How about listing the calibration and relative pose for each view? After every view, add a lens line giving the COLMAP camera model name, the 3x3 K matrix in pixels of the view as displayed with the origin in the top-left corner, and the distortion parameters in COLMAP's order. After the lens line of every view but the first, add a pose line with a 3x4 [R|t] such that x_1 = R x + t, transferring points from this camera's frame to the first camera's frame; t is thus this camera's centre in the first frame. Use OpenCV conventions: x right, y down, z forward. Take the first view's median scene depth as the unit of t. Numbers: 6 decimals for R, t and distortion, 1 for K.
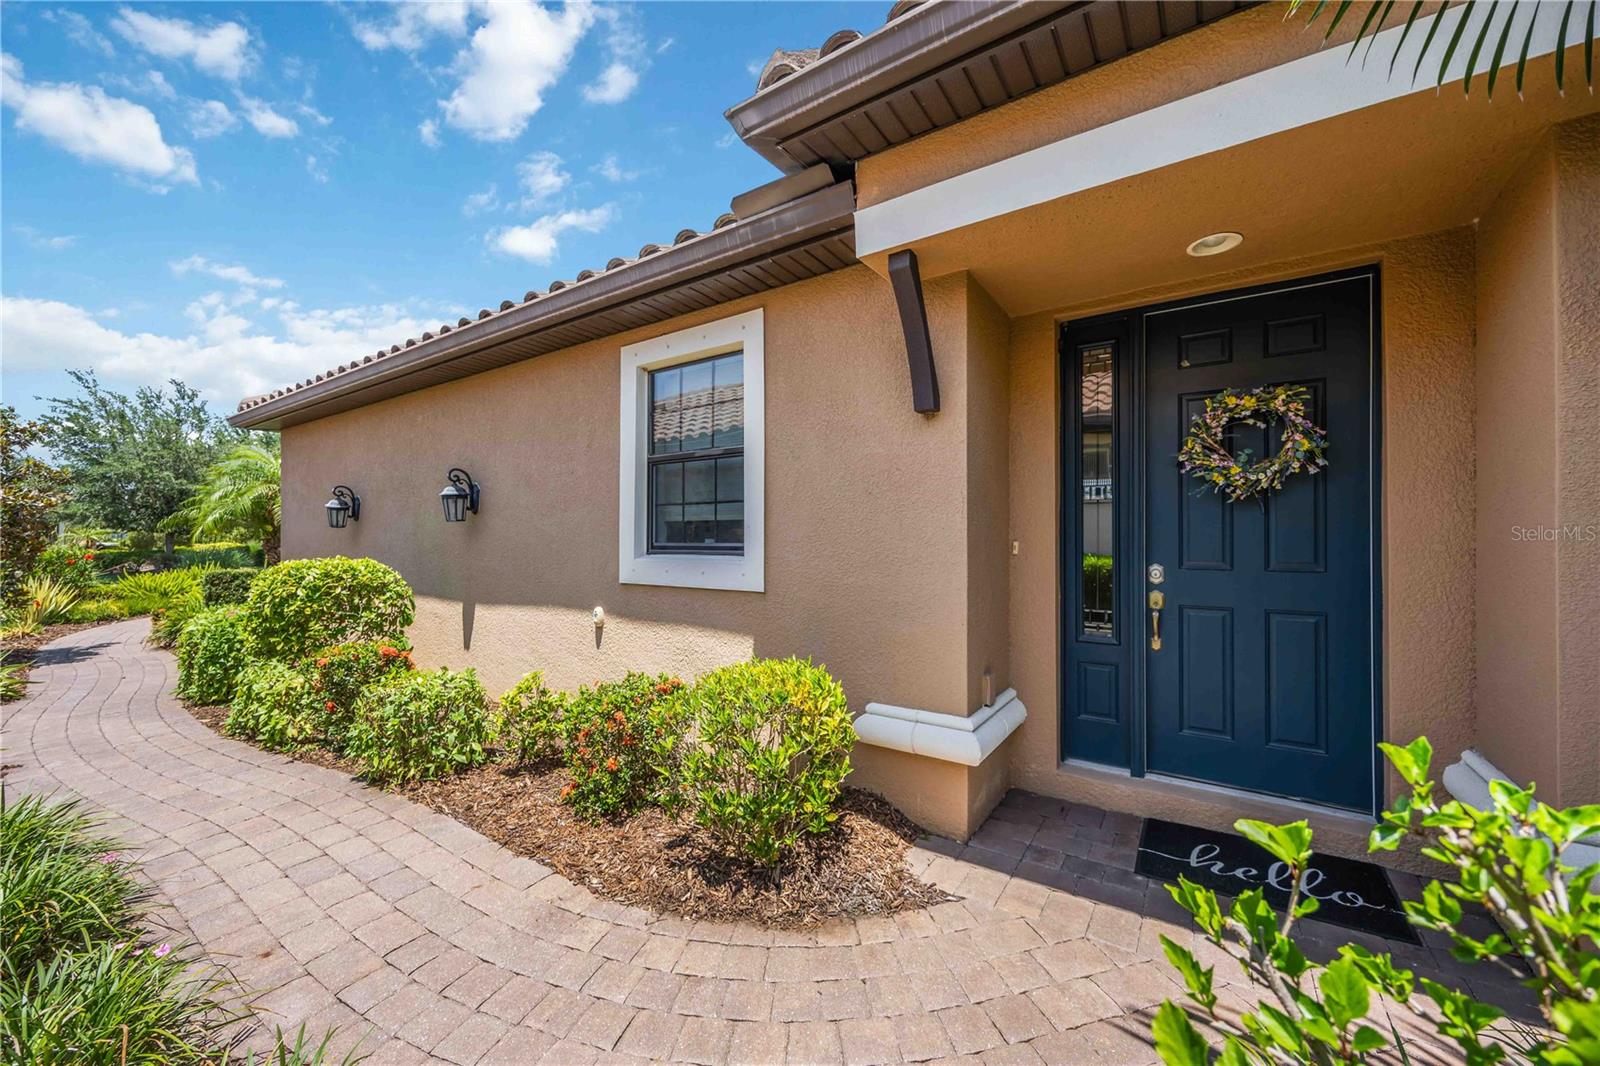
lens RADIAL K [[610.0, 0, 798.2], [0, 610.0, 533.6], [0, 0, 1]] dist [-0.000298, -0.000019]
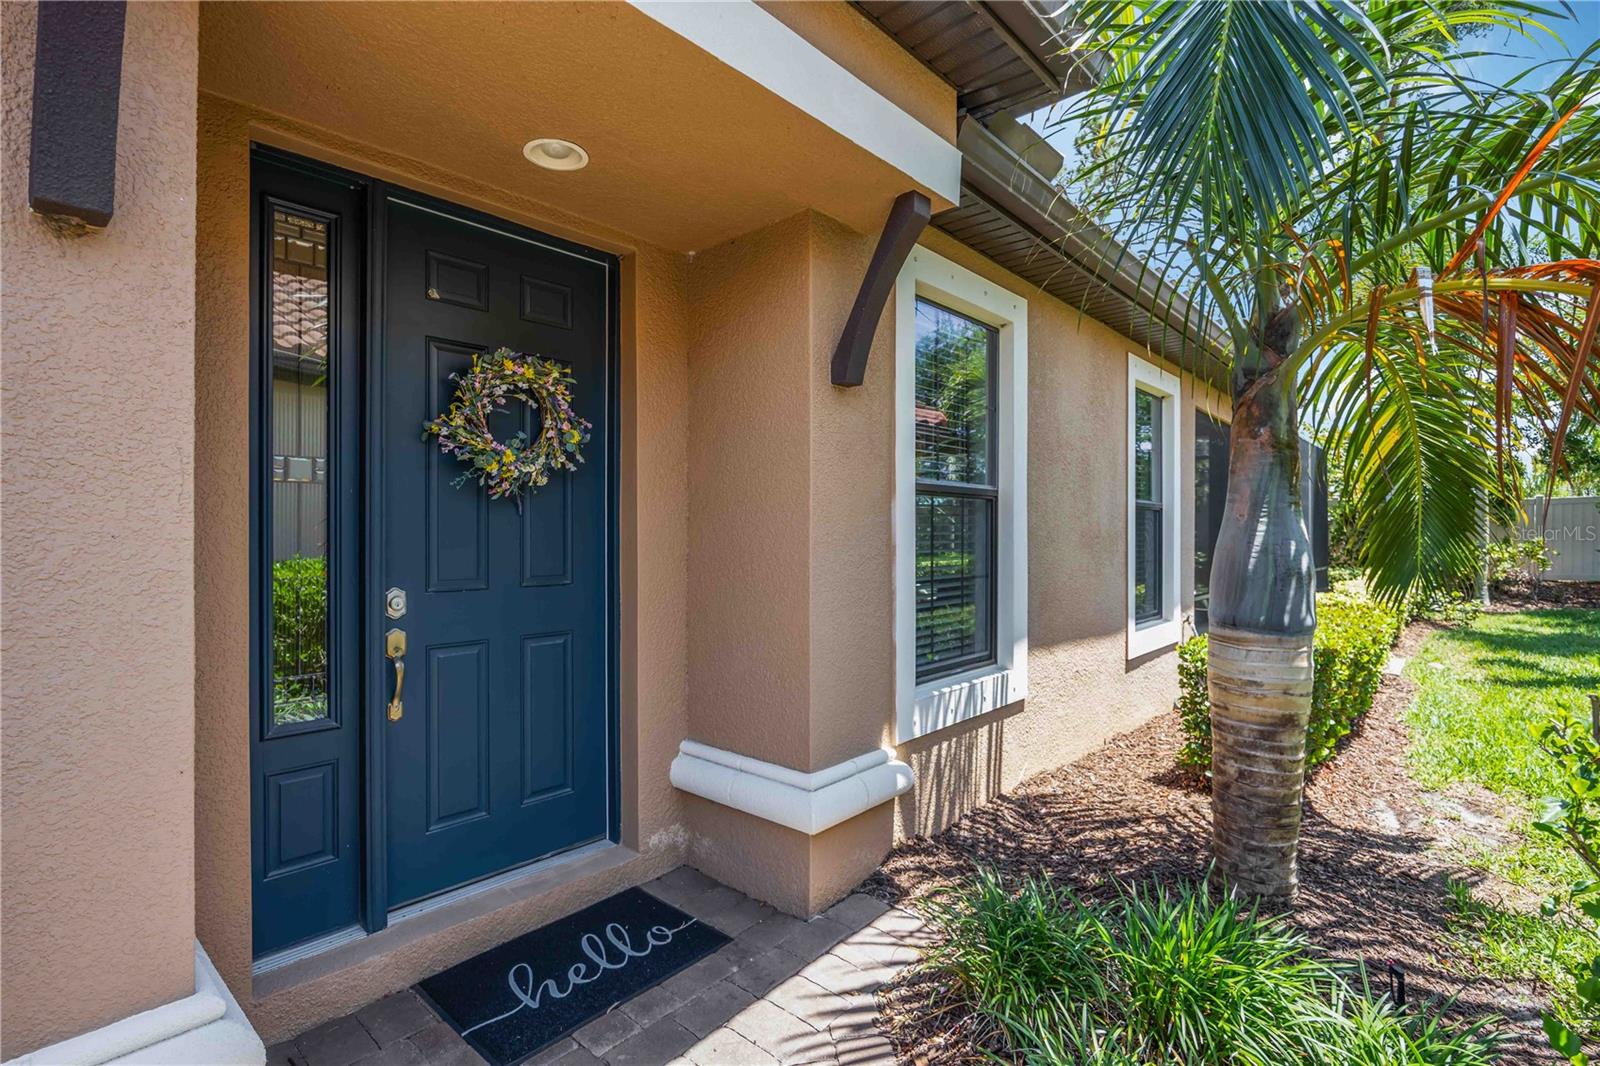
lens RADIAL K [[766.7, 0, 798.7], [0, 766.7, 531.7], [0, 0, 1]] dist [-0.000574, 0.000090]
pose [[0.130927, -0.000839, 0.991392, -0.178533], [-0.004941, 0.999987, 0.001499, -0.014496], [-0.991380, -0.005095, 0.130921, 0.504859]]
